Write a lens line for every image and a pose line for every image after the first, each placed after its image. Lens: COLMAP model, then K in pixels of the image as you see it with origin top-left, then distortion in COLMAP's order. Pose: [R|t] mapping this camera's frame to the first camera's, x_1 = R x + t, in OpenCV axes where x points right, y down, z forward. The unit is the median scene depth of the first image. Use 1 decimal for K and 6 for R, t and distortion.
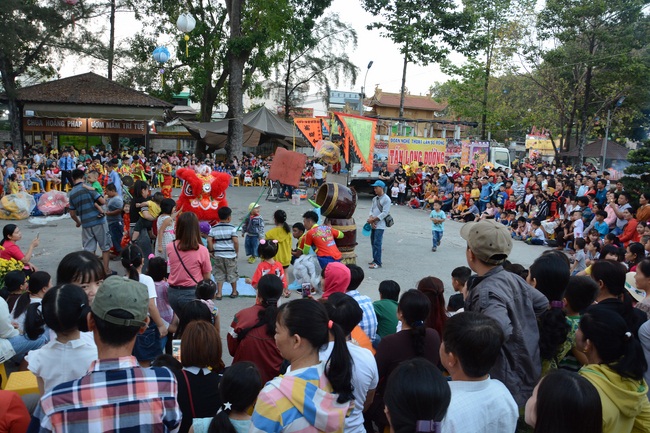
lens RADIAL K [[510.8, 0, 320.3], [0, 510.8, 222.6], [0, 0, 1]] dist [-0.134918, 0.110777]
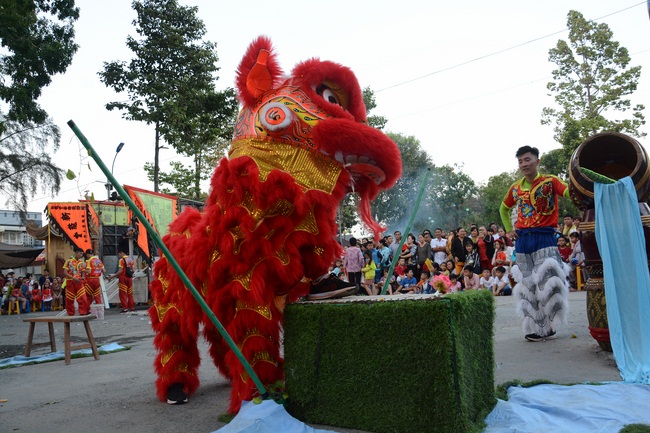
lens RADIAL K [[510.8, 0, 326.9], [0, 510.8, 221.6], [0, 0, 1]] dist [-0.134918, 0.110777]
pose [[0.792075, -0.038993, 0.609177, -0.082039], [0.189521, 0.964349, -0.184696, 0.006596], [-0.580257, 0.261745, 0.771227, 0.142868]]
